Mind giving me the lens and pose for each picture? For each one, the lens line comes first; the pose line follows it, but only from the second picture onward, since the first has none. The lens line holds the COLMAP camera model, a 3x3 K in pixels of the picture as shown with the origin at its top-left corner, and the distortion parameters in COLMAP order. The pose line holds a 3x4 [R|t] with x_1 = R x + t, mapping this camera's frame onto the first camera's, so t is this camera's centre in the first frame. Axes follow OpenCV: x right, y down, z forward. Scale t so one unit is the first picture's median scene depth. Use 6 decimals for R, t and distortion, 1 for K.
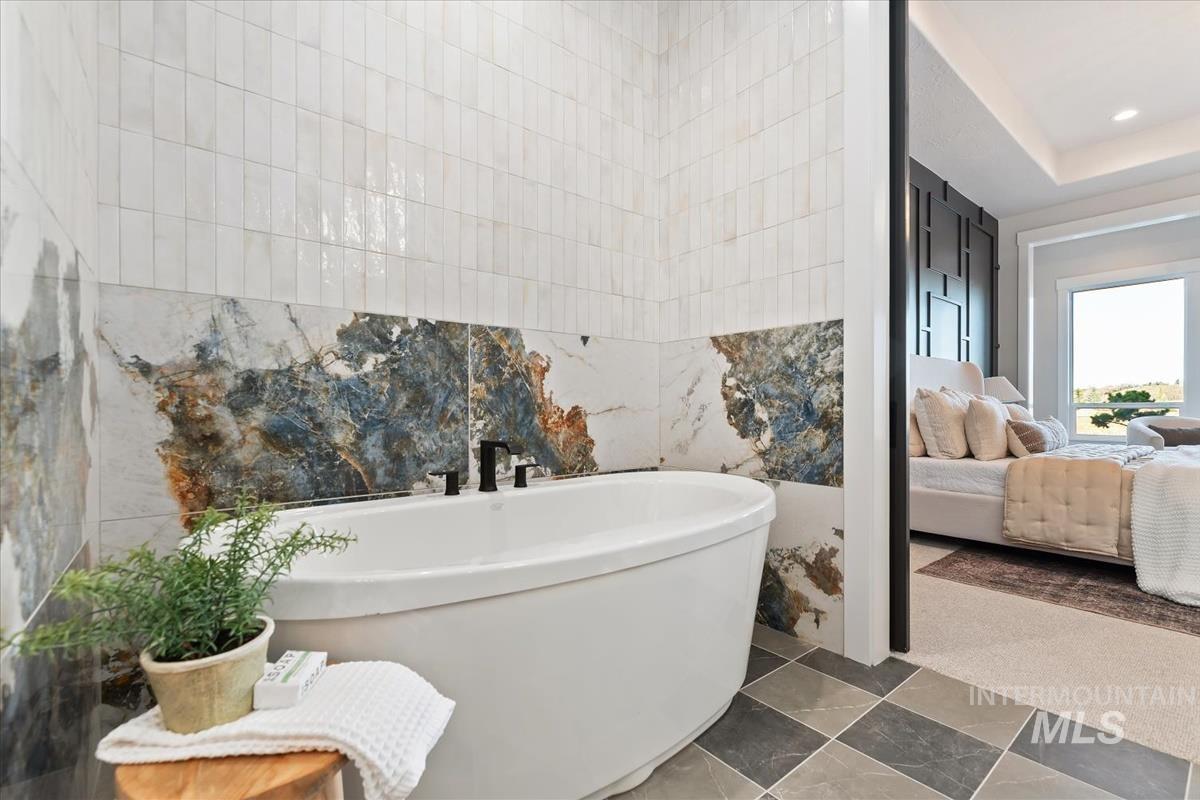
lens RADIAL K [[521.4, 0, 603.5], [0, 521.4, 410.9], [0, 0, 1]] dist [0.000106, 0.000277]
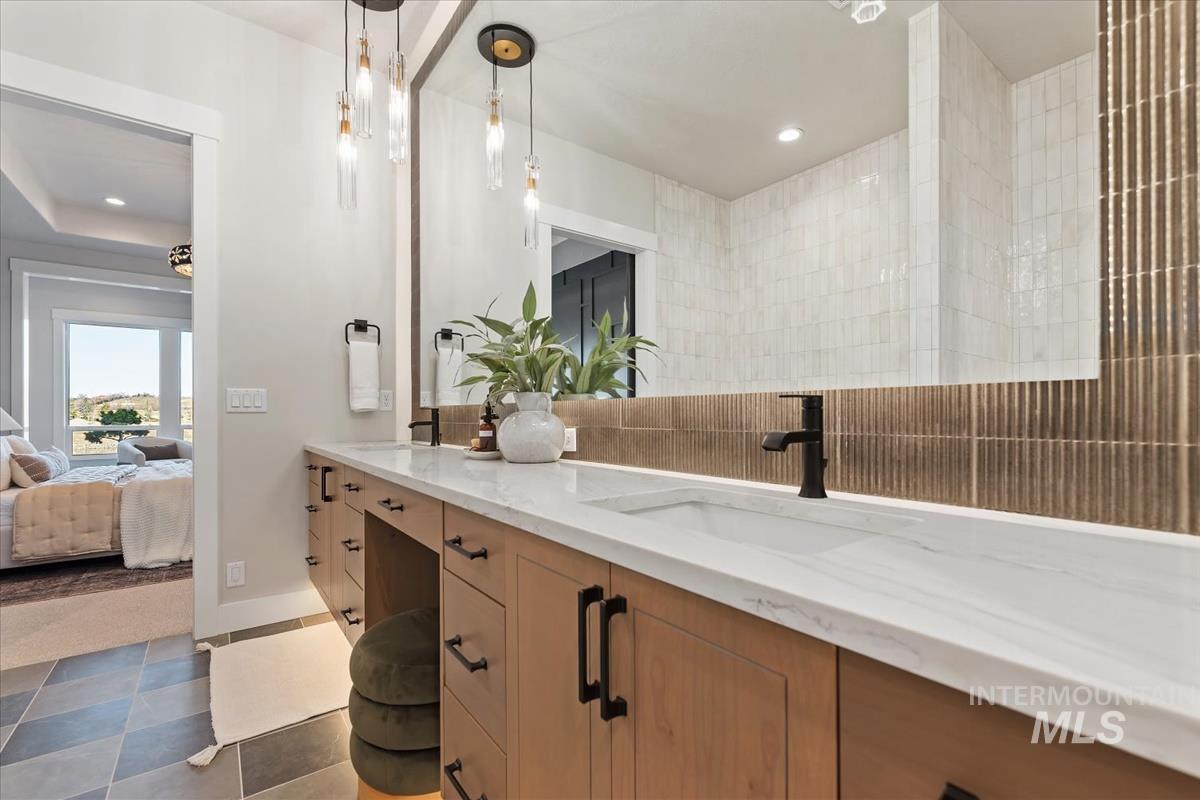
lens RADIAL K [[521.4, 0, 603.5], [0, 521.4, 410.9], [0, 0, 1]] dist [0.000106, 0.000277]
pose [[0.034017, 0.008137, 0.999388, -0.336466], [0.011490, 0.999898, -0.008532, -0.061002], [-0.999355, 0.011774, 0.033920, -0.337925]]
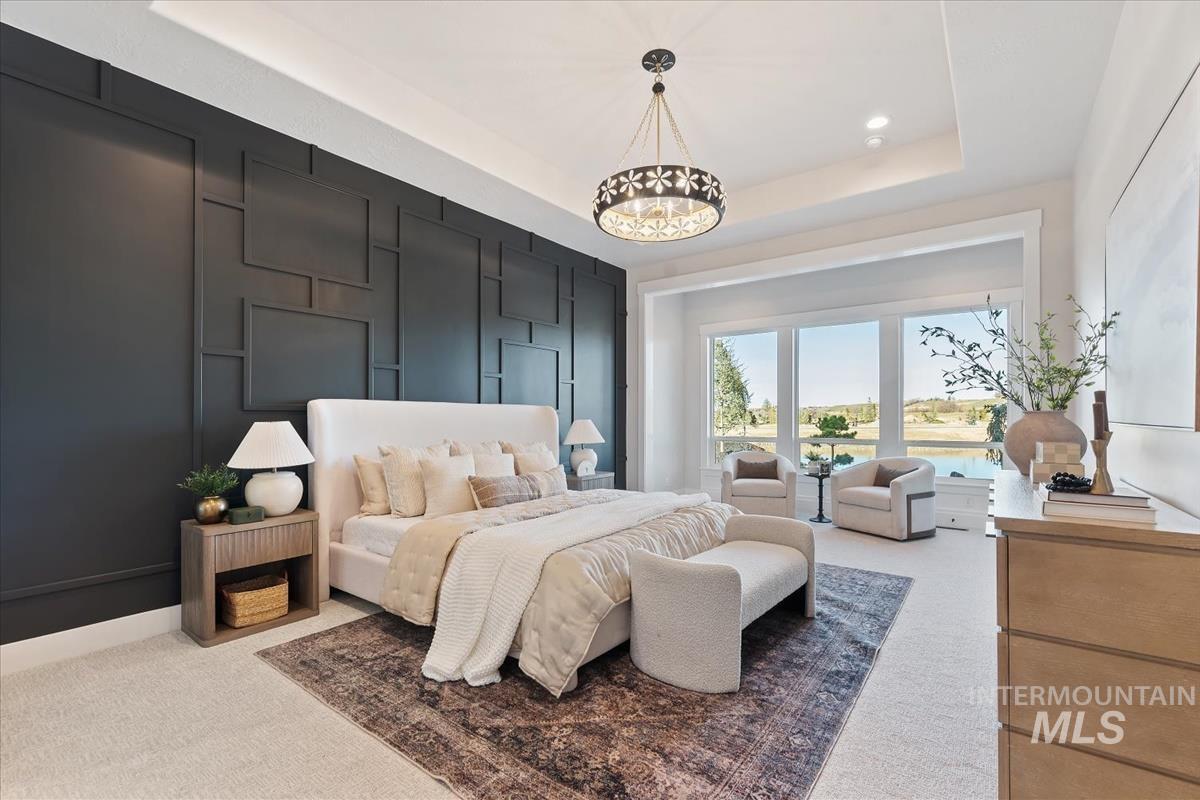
lens RADIAL K [[521.4, 0, 603.5], [0, 521.4, 410.9], [0, 0, 1]] dist [0.000106, 0.000277]
pose [[0.968313, 0.007368, 0.249631, 0.956533], [-0.002331, 0.999788, -0.020468, -0.111898], [-0.249729, 0.019238, 0.968125, -0.082312]]
